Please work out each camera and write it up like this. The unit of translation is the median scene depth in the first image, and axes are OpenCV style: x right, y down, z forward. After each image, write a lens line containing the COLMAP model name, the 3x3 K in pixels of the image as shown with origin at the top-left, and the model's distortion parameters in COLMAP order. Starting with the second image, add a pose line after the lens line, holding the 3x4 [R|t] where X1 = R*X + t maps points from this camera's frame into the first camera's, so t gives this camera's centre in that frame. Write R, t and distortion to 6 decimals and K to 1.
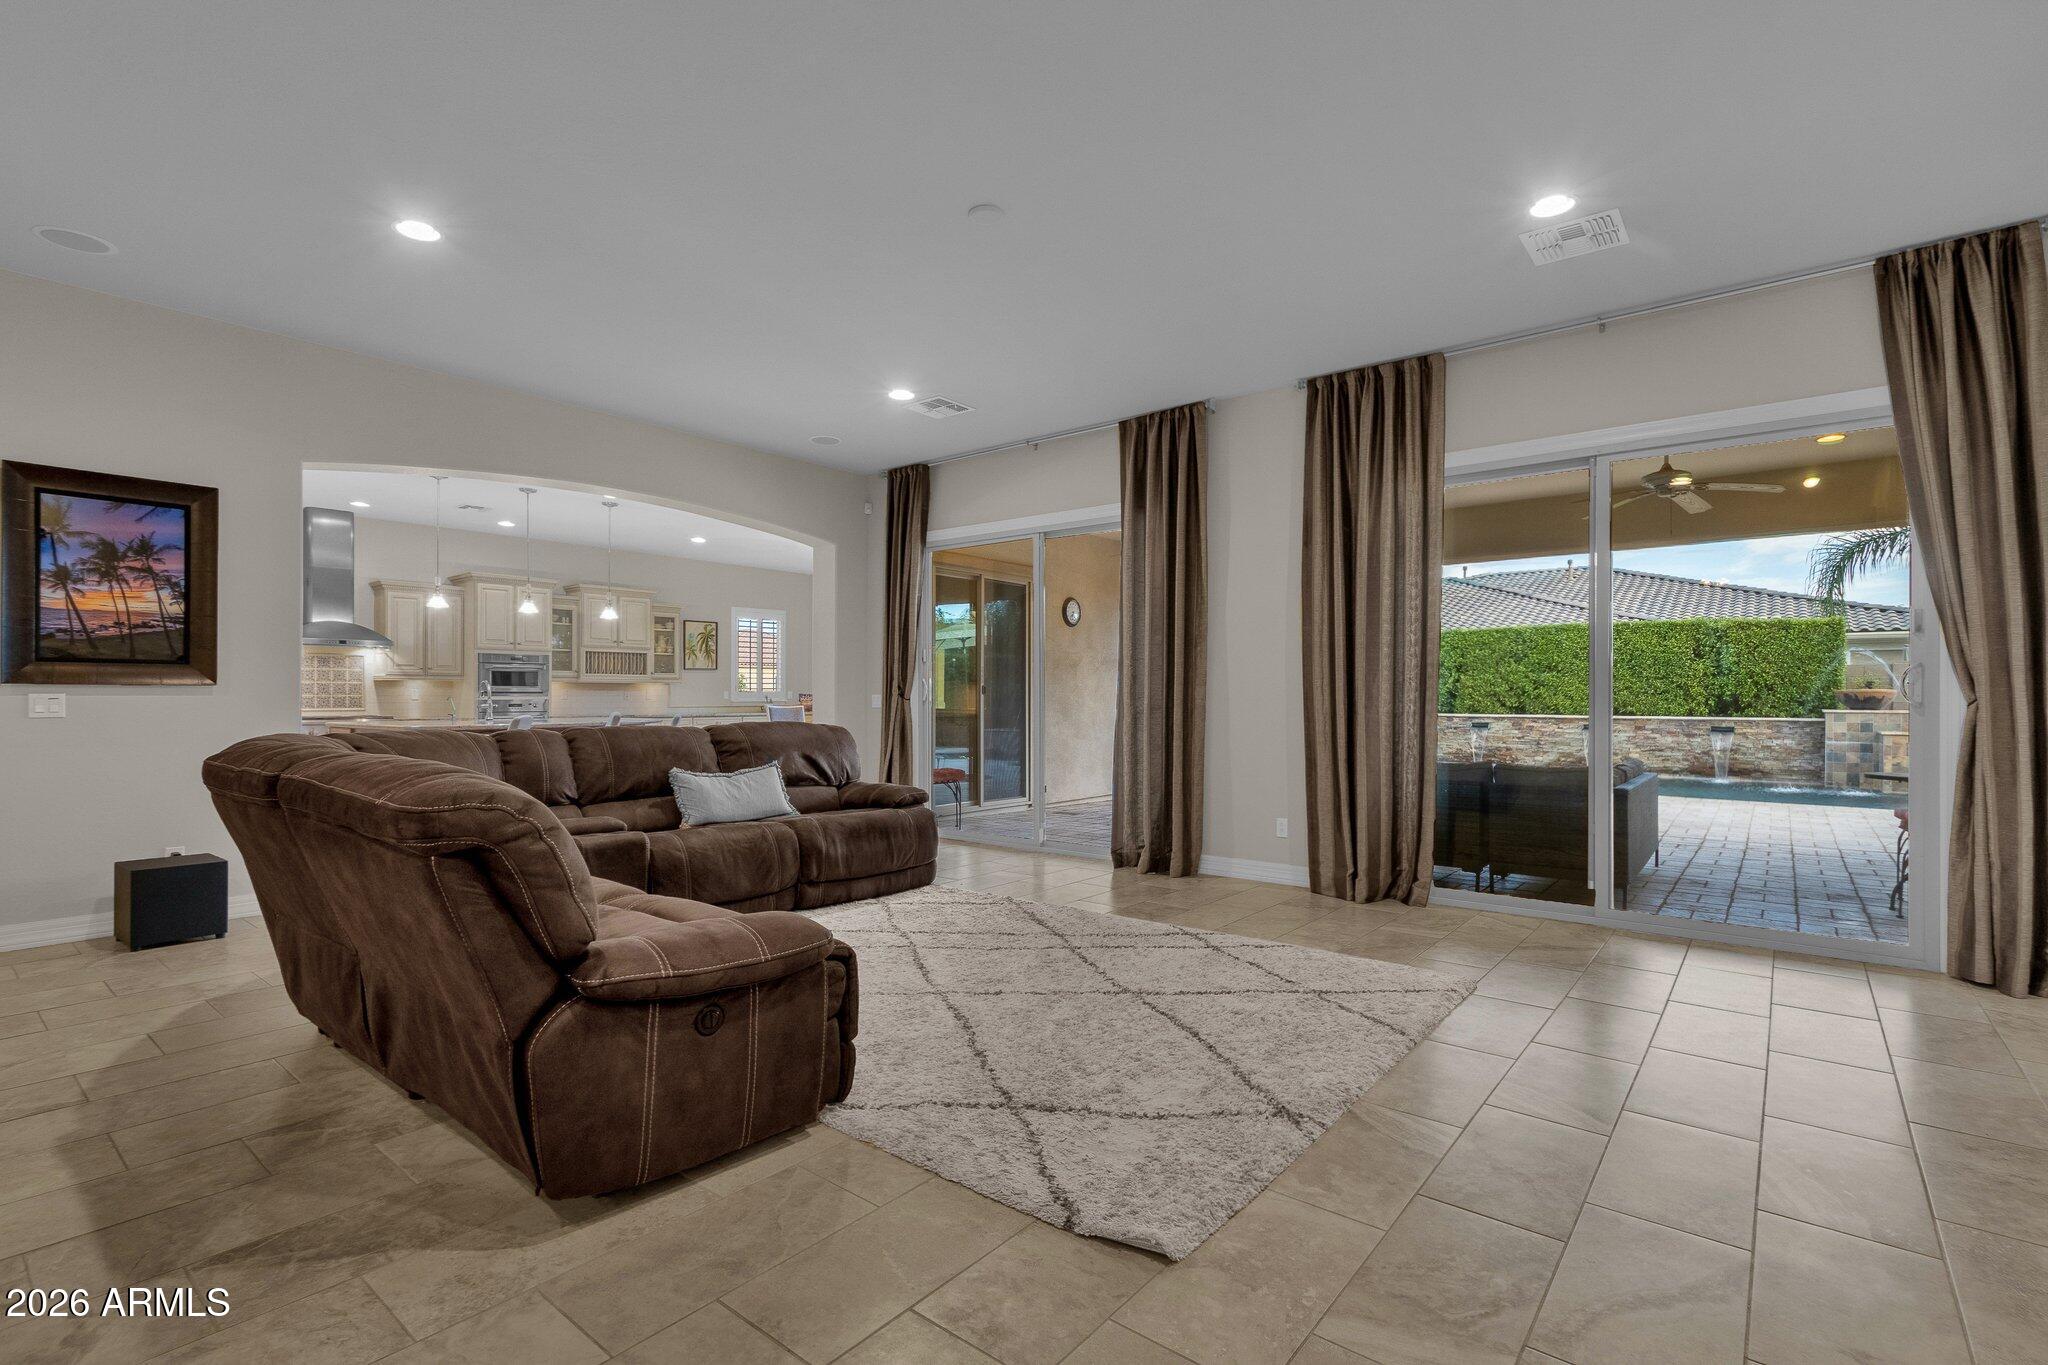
lens RADIAL K [[940.5, 0, 1031.2], [0, 940.5, 693.5], [0, 0, 1]] dist [0.000575, 0.000011]
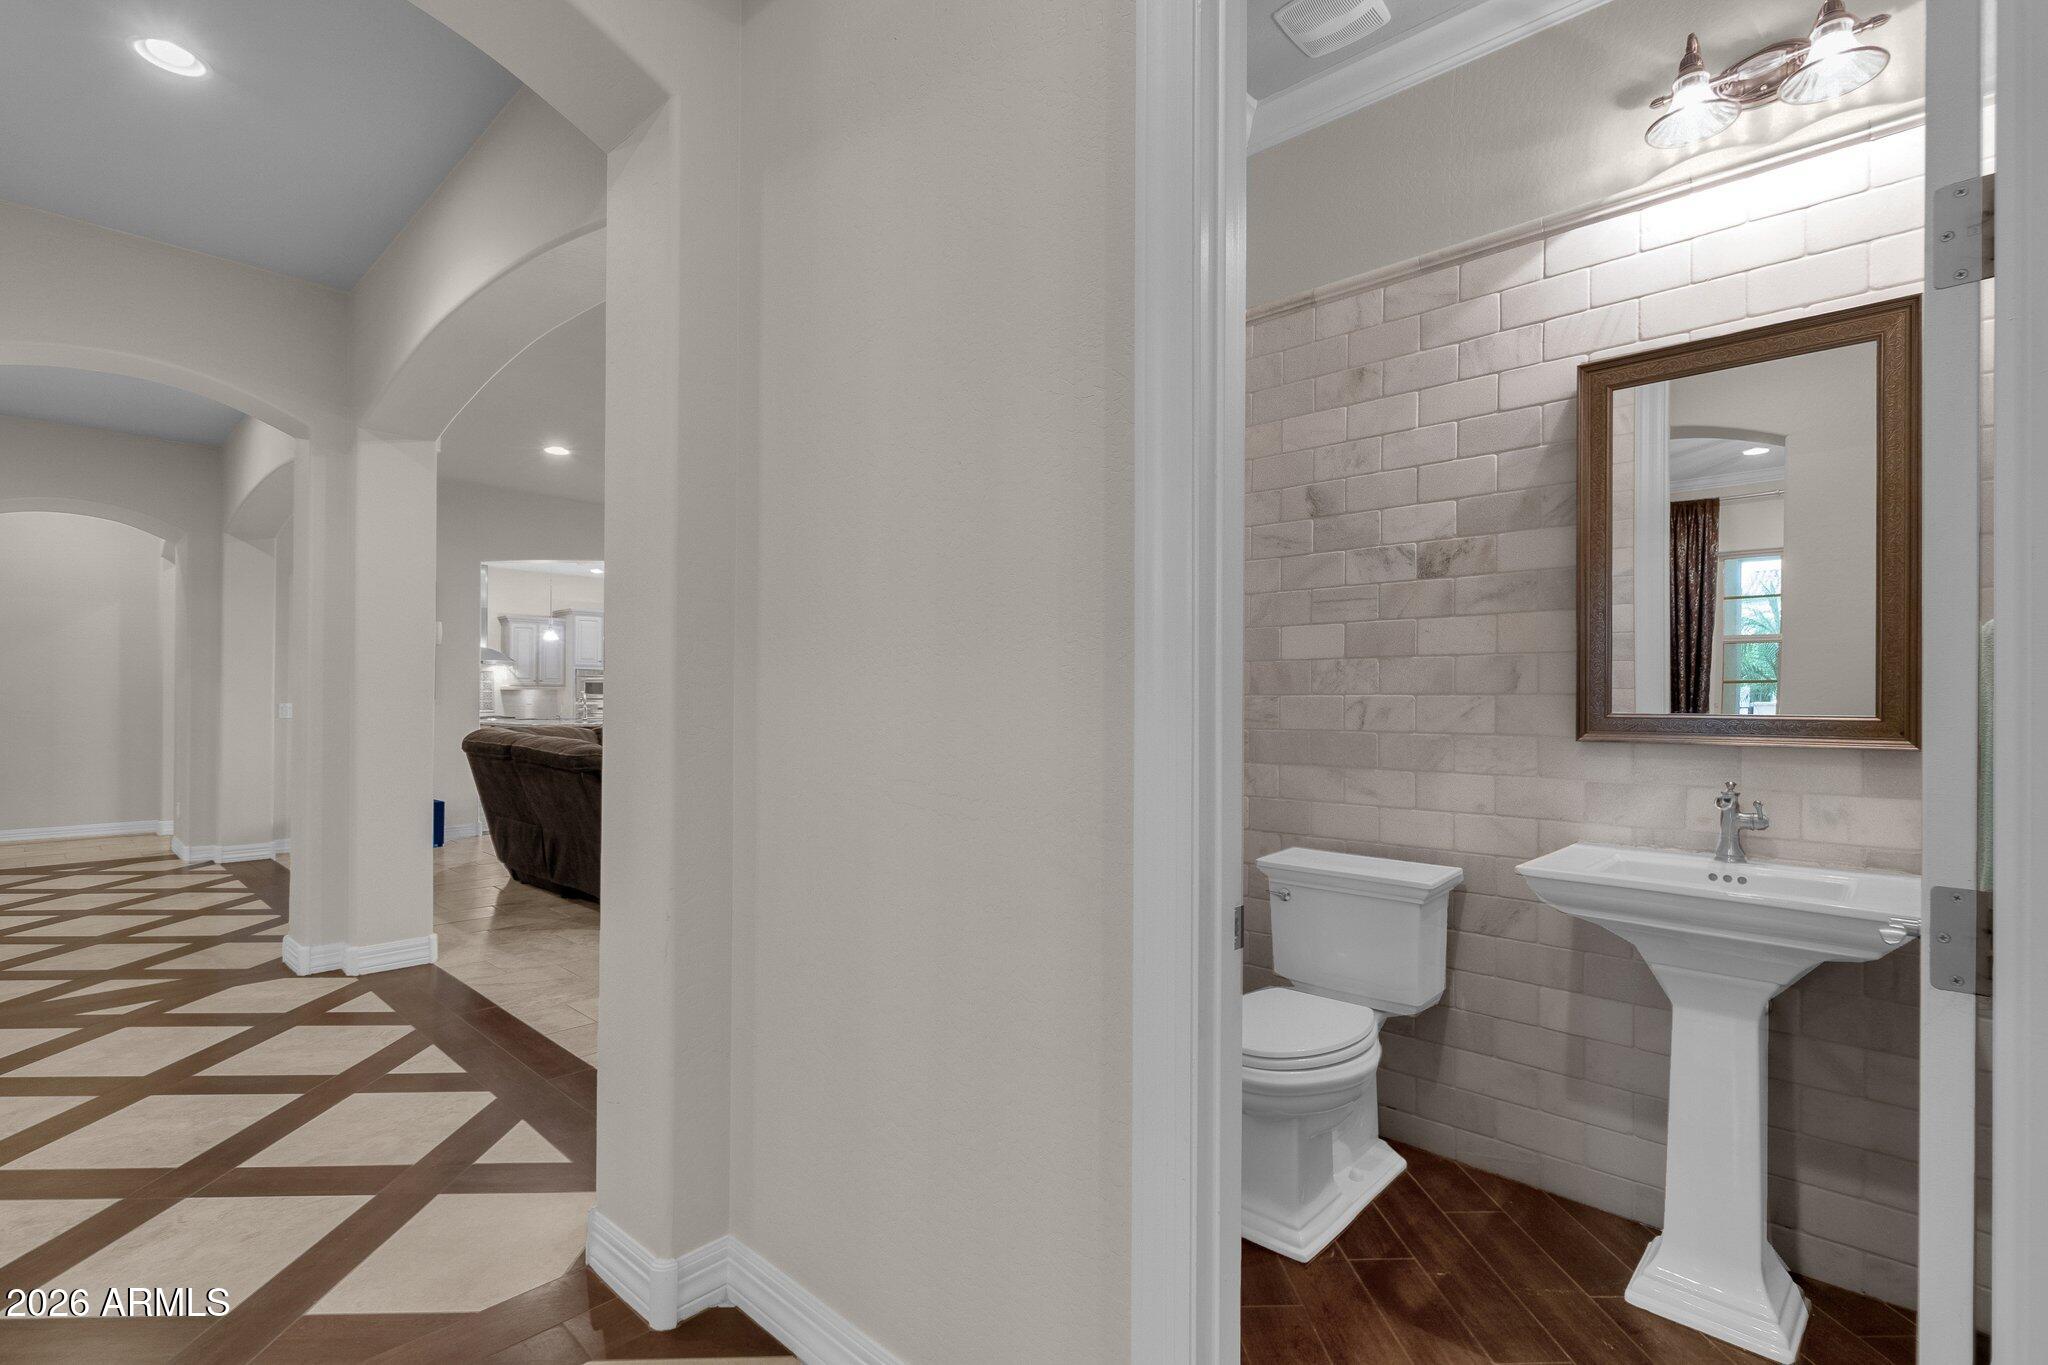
lens RADIAL K [[940.5, 0, 1031.2], [0, 940.5, 693.5], [0, 0, 1]] dist [0.000575, 0.000011]
pose [[0.997600, 0.006407, -0.068944, 0.153757], [-0.006573, 0.999976, -0.002172, -0.010631], [0.068929, 0.002620, 0.997618, -0.295806]]
